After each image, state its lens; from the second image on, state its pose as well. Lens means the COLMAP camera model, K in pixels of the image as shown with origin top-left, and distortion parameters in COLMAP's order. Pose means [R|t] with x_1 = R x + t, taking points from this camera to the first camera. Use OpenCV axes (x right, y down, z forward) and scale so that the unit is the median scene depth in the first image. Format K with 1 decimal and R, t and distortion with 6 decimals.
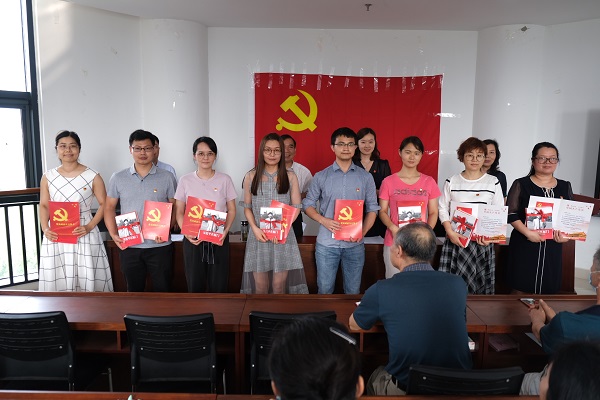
lens RADIAL K [[466.9, 0, 300.0], [0, 466.9, 200.0], [0, 0, 1]] dist [-0.013194, -0.004269]
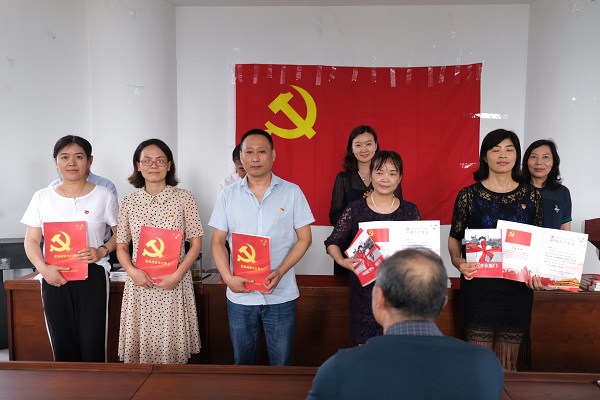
lens RADIAL K [[544.8, 0, 300.0], [0, 544.8, 200.0], [0, 0, 1]] dist [0.030718, -0.009604]
pose [[0.998726, -0.000653, -0.050453, 0.055669], [-0.002611, 0.997909, -0.064586, 0.011546], [0.050390, 0.064636, 0.996636, 0.113723]]
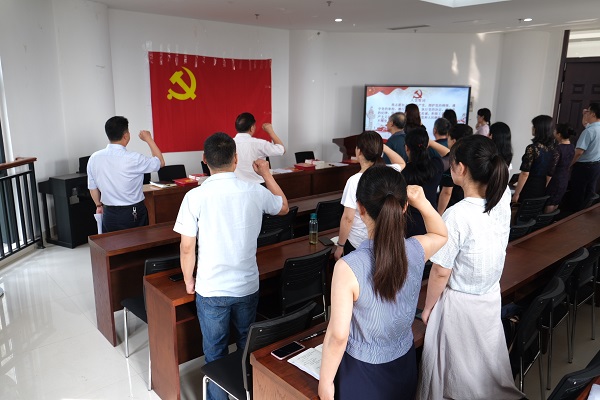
lens RADIAL K [[466.9, 0, 300.0], [0, 466.9, 200.0], [0, 0, 1]] dist [-0.013194, -0.004269]
pose [[0.755758, -0.149349, 0.637592, -0.624042], [0.086002, 0.987849, 0.129453, -0.015054], [-0.649179, -0.043001, 0.759420, -0.183984]]
